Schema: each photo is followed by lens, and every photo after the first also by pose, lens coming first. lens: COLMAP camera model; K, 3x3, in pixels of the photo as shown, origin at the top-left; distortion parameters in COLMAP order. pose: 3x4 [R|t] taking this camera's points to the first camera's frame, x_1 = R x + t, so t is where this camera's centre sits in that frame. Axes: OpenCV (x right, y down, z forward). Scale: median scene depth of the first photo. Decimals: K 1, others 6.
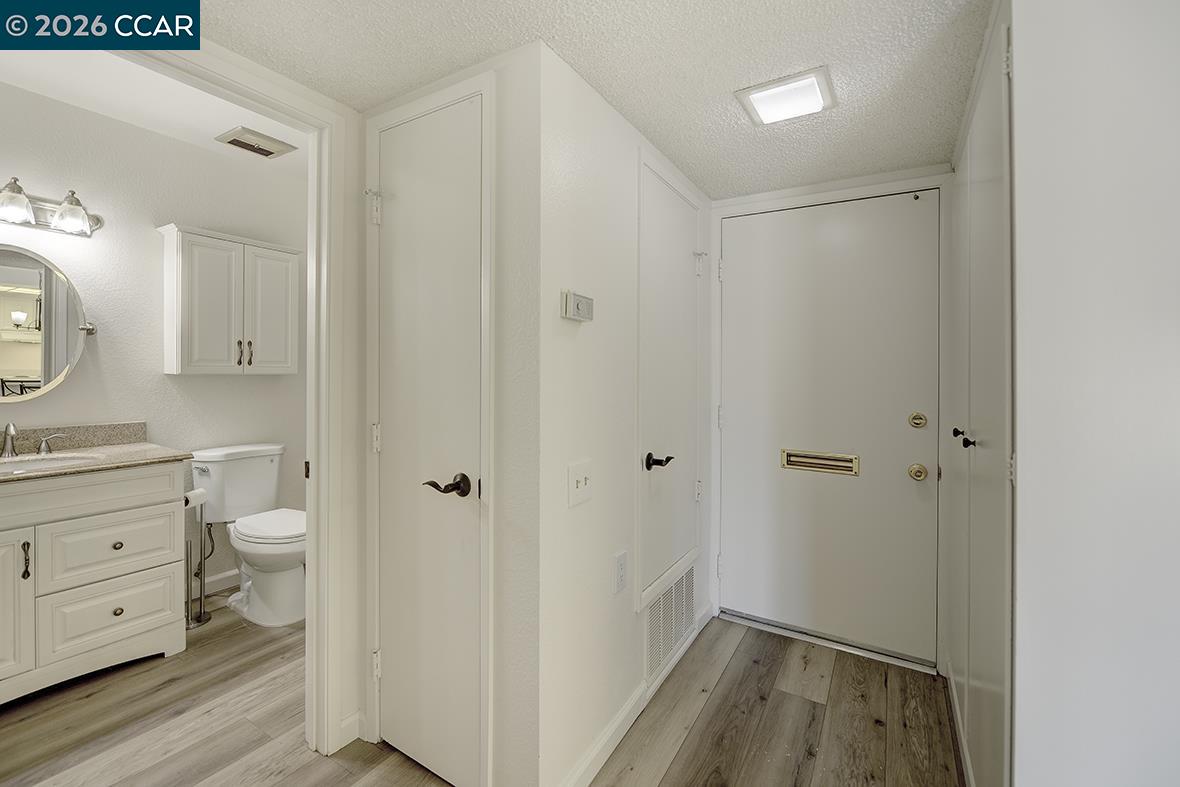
lens RADIAL K [[500.8, 0, 584.3], [0, 500.8, 386.0], [0, 0, 1]] dist [-0.010078, -0.000750]
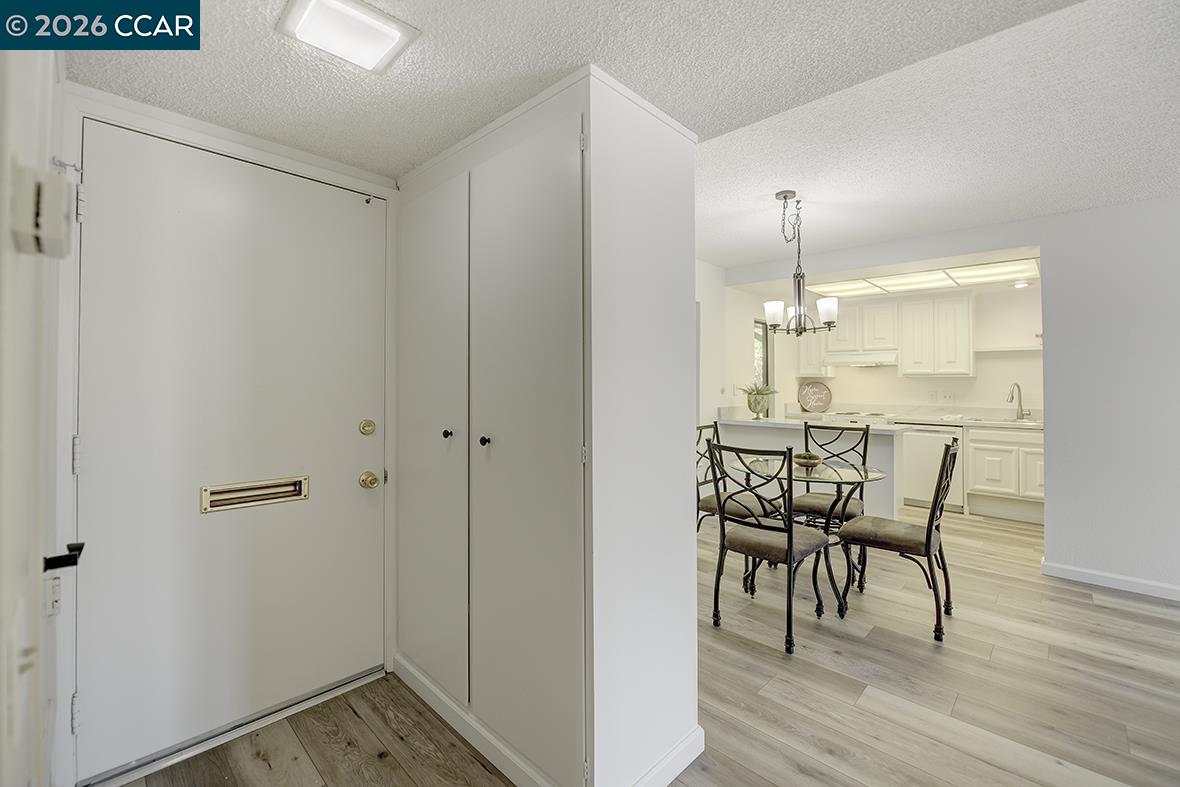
lens RADIAL K [[500.8, 0, 616.9], [0, 500.8, 378.8], [0, 0, 1]] dist [-0.010078, -0.000750]
pose [[0.191970, -0.001669, 0.981399, -0.117492], [0.025006, 0.999682, -0.003192, -0.006309], [-0.981082, 0.025154, 0.191951, 0.188428]]
